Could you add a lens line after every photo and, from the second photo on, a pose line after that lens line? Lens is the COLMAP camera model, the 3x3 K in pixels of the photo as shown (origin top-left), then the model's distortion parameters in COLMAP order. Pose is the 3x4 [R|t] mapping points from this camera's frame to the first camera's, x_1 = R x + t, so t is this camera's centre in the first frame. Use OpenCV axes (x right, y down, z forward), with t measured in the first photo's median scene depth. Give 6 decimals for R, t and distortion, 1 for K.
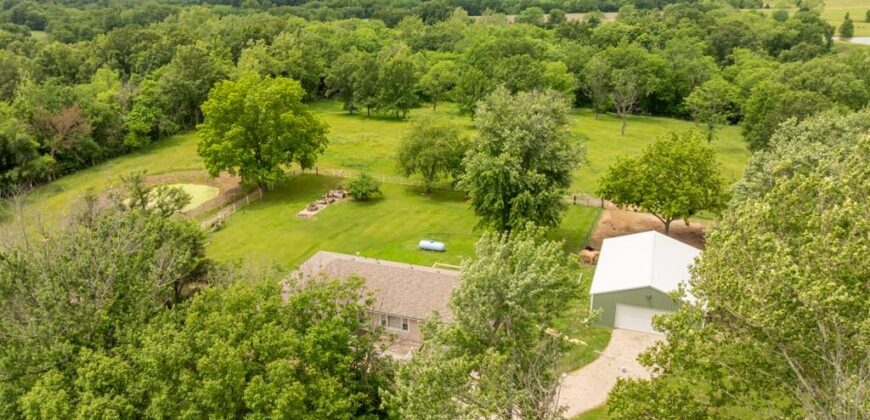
lens RADIAL K [[614.0, 0, 437.1], [0, 614.0, 212.8], [0, 0, 1]] dist [-0.043580, 0.004197]
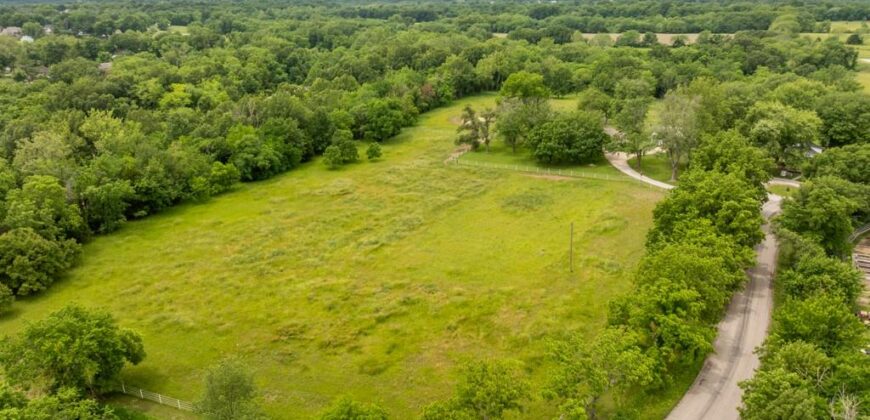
lens RADIAL K [[614.0, 0, 431.9], [0, 614.0, 205.1], [0, 0, 1]] dist [-0.043580, 0.004197]
pose [[0.988653, 0.057182, -0.138910, -0.171640], [-0.060284, 0.998015, -0.018224, 0.236243], [0.137592, 0.026391, 0.990137, -0.922719]]
